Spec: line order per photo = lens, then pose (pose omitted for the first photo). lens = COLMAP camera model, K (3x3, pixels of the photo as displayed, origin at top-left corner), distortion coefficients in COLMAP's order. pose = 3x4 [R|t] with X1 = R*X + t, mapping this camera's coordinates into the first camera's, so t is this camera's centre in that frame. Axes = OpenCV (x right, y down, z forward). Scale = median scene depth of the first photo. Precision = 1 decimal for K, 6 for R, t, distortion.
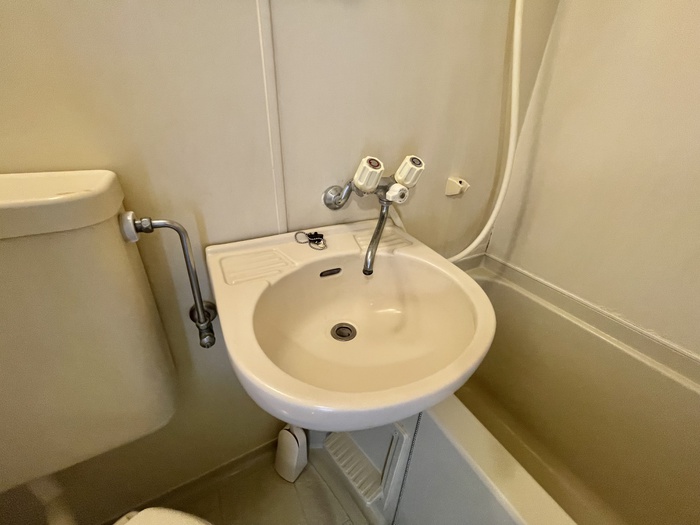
lens RADIAL K [[285.4, 0, 350.9], [0, 285.4, 261.3], [0, 0, 1]] dist [-0.000539, 0.000000]
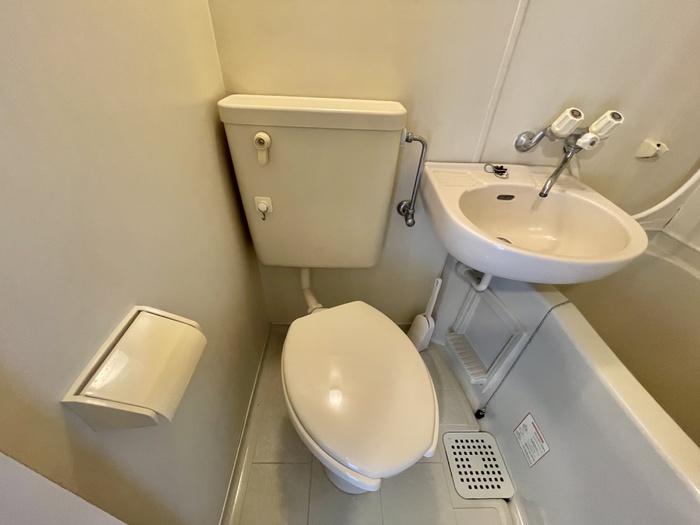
lens RADIAL K [[285.4, 0, 350.9], [0, 285.4, 261.3], [0, 0, 1]] dist [-0.000539, 0.000000]
pose [[0.889234, 0.275173, -0.365435, -0.142007], [-0.226853, 0.958962, 0.170086, 0.258529], [0.397241, -0.068346, 0.915166, -0.525203]]
